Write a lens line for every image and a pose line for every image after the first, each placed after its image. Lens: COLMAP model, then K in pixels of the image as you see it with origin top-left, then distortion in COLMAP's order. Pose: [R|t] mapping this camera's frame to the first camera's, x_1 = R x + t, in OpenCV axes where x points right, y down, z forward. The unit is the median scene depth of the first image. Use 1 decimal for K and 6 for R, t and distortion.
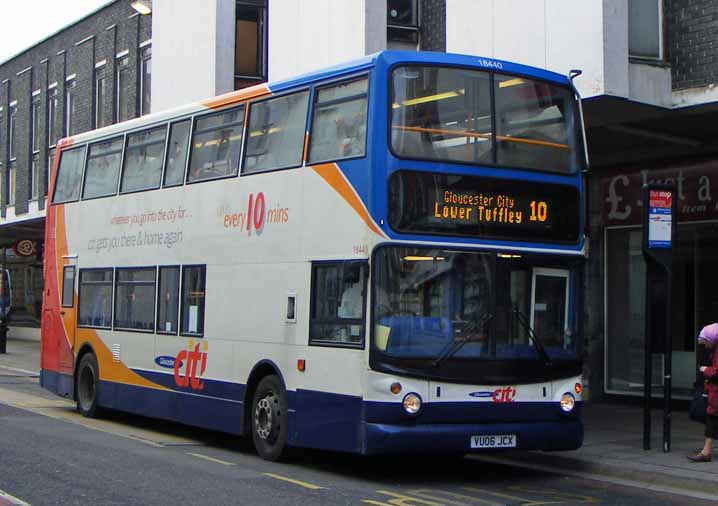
lens RADIAL K [[1509.4, 0, 359.0], [0, 1509.4, 253.0], [0, 0, 1]] dist [-0.312535, 0.008601]
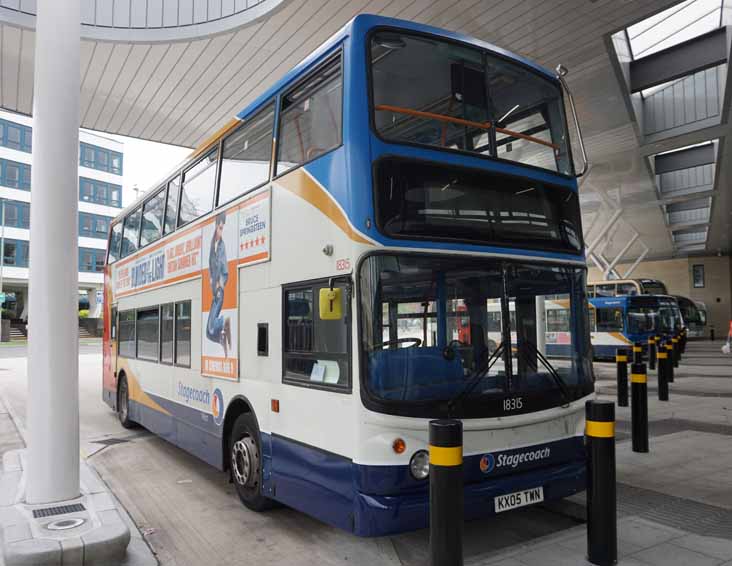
lens RADIAL K [[619.2, 0, 346.3], [0, 619.2, 283.0], [0, 0, 1]] dist [-0.000579, -0.000302]
pose [[0.998401, -0.045879, 0.033010, -0.006447], [0.046937, 0.998385, -0.032016, 0.017060], [-0.031488, 0.033514, 0.998942, 0.627526]]
